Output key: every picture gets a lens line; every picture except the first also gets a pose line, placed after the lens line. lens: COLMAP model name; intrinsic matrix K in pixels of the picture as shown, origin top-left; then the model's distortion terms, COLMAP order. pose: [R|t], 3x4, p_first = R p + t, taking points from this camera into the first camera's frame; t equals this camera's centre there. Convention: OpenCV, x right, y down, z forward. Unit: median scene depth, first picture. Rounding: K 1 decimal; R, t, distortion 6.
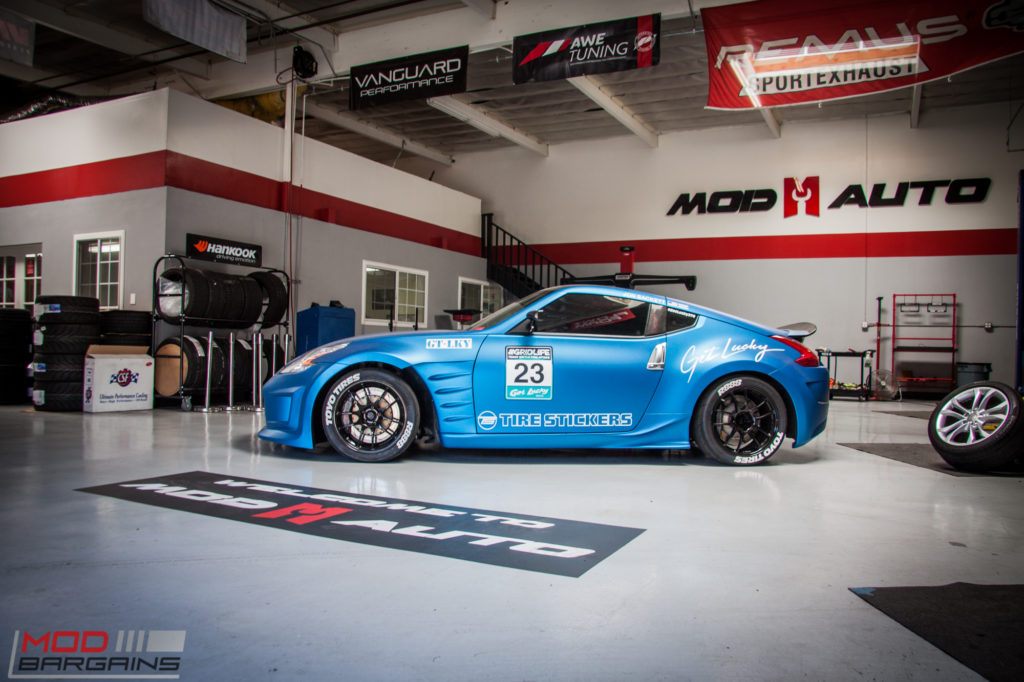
lens RADIAL K [[787.4, 0, 513.8], [0, 787.4, 347.6], [0, 0, 1]] dist [-0.146944, 0.105608]
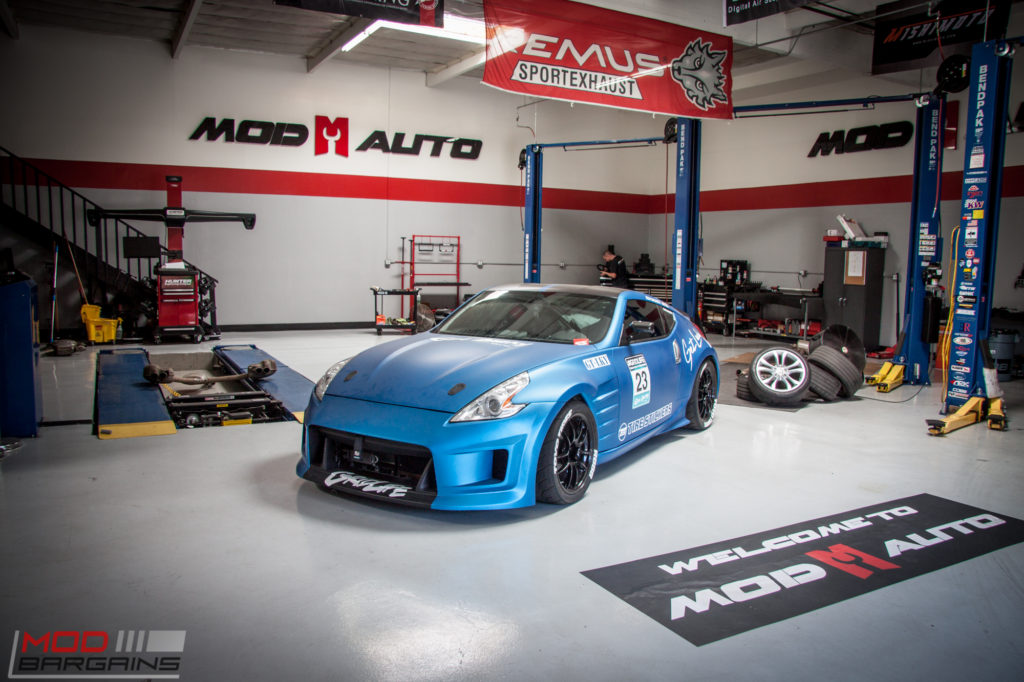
lens RADIAL K [[787.4, 0, 514.3], [0, 787.4, 345.5], [0, 0, 1]] dist [-0.146944, 0.105608]
pose [[0.589110, -0.099485, 0.801905, -0.356768], [-0.007285, 0.991698, 0.128383, -0.058107], [-0.808020, -0.081473, 0.583494, 0.195945]]
